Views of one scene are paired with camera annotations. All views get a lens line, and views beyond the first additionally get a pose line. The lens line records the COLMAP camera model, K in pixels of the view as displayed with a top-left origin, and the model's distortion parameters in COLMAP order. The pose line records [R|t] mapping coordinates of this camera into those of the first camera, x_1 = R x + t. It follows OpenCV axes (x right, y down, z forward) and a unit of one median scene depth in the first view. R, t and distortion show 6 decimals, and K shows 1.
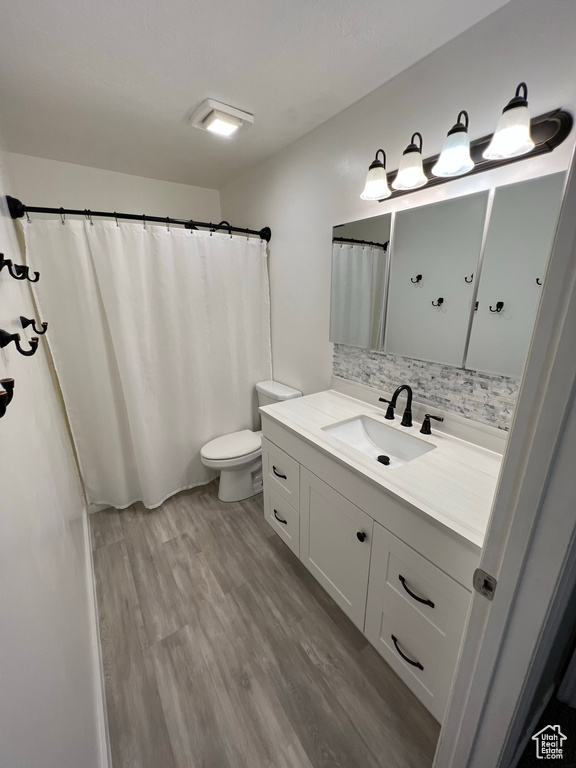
lens RADIAL K [[305.8, 0, 287.5], [0, 305.8, 385.2], [0, 0, 1]] dist [-0.001200, -0.000130]
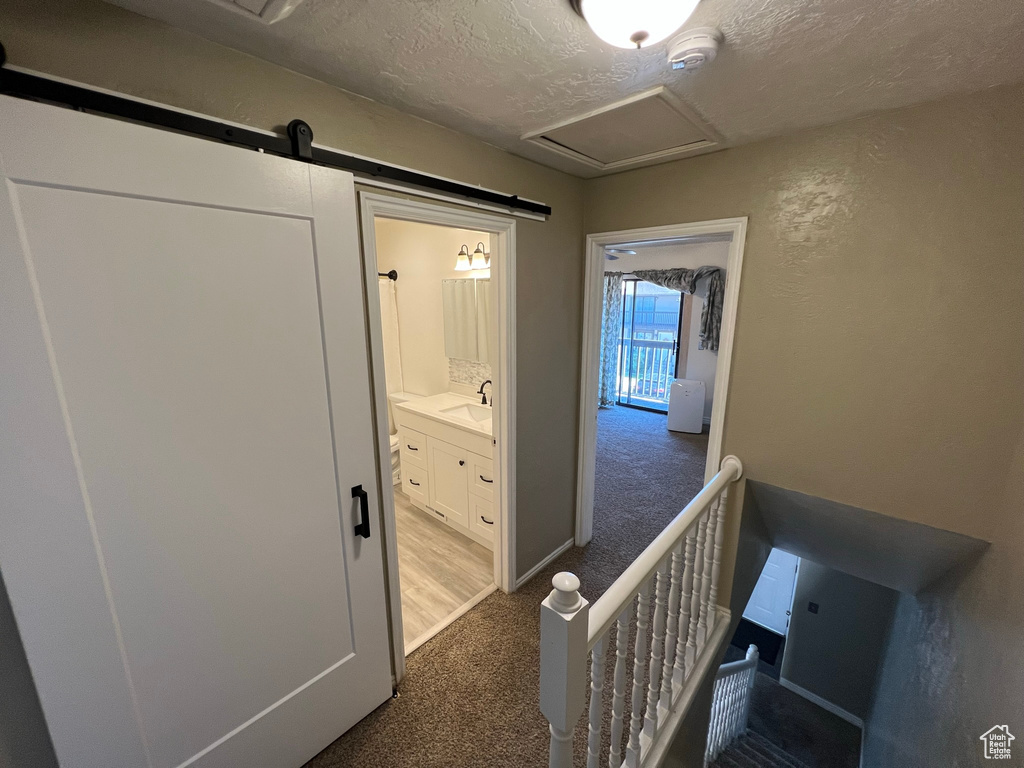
lens RADIAL K [[407.8, 0, 514.3], [0, 407.8, 385.5], [0, 0, 1]] dist [-0.001200, -0.000130]
pose [[0.971897, -0.045750, 0.230917, 0.008489], [0.066229, 0.994452, -0.081725, 0.169306], [-0.225897, 0.094722, 0.969535, -0.905794]]
